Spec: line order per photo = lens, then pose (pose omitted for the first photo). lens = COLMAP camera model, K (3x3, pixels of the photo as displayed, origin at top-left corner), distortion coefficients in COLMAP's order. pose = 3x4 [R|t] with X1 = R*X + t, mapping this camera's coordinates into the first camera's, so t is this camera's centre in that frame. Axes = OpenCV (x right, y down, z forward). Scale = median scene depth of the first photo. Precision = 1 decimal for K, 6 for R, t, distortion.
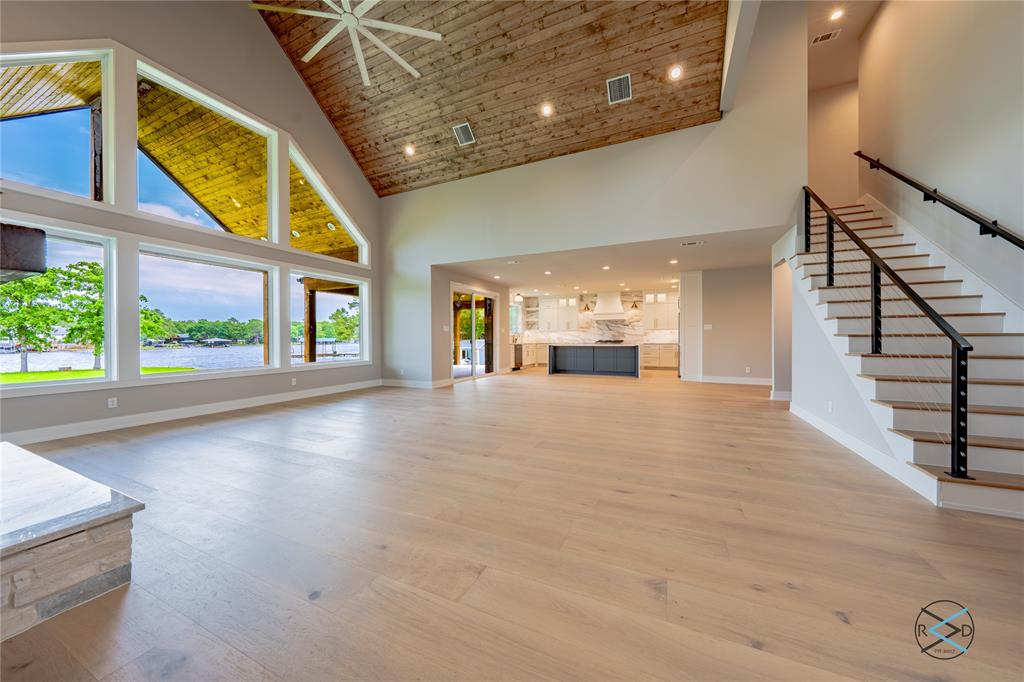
lens RADIAL K [[352.4, 0, 508.9], [0, 352.4, 340.9], [0, 0, 1]] dist [-0.001399, -0.000063]
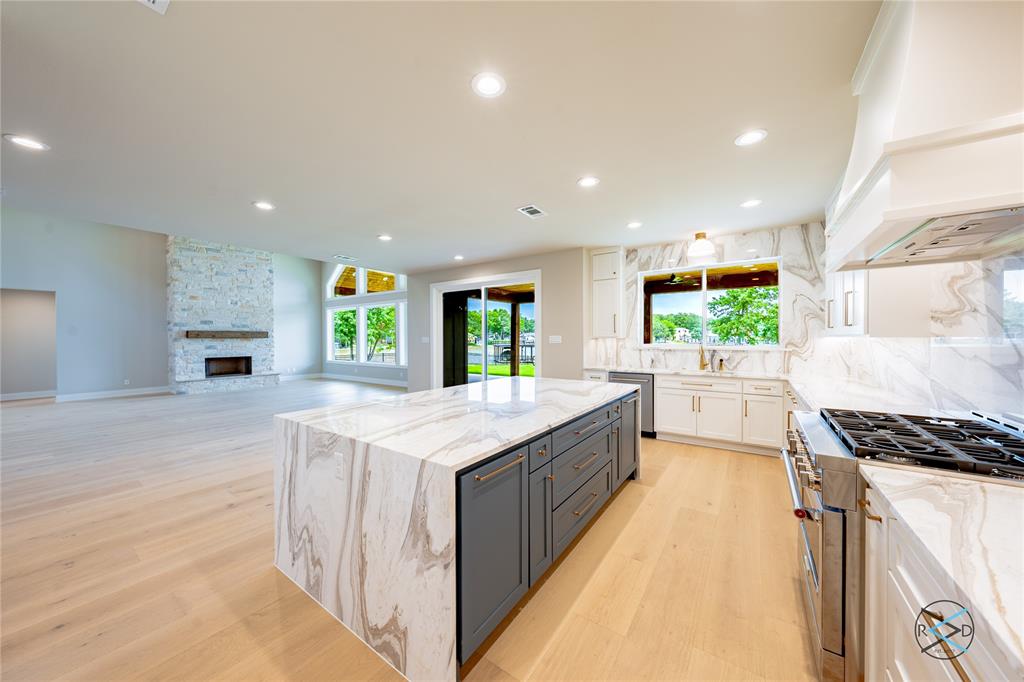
lens RADIAL K [[352.4, 0, 508.9], [0, 352.4, 340.9], [0, 0, 1]] dist [-0.001399, -0.000063]
pose [[-0.166715, 0.012753, -0.985923, 0.885810], [-0.005288, 0.999890, 0.013828, -0.060323], [0.985991, 0.007519, -0.166630, 1.833651]]
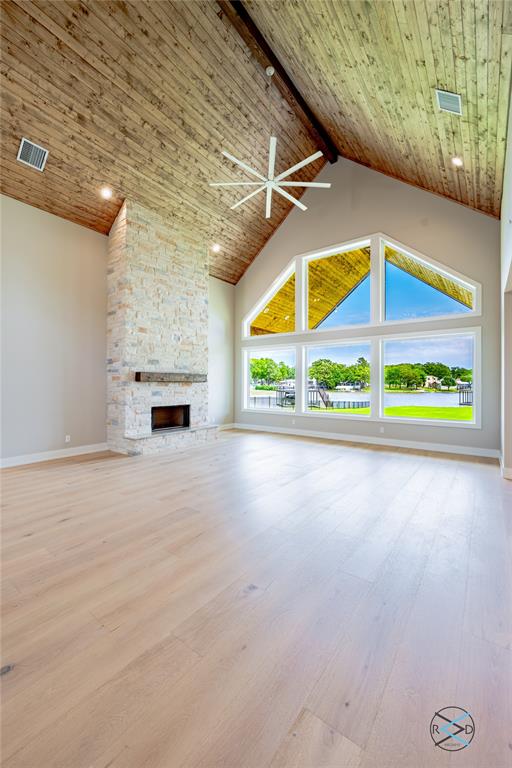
lens RADIAL K [[308.7, 0, 256.0], [0, 308.7, 384.0], [0, 0, 1]] dist [0.000283, -0.000083]
pose [[-0.200511, 0.004405, -0.979682, 0.547812], [-0.014097, 0.999873, 0.007381, -0.049476], [0.979590, 0.015291, -0.200424, 0.796055]]
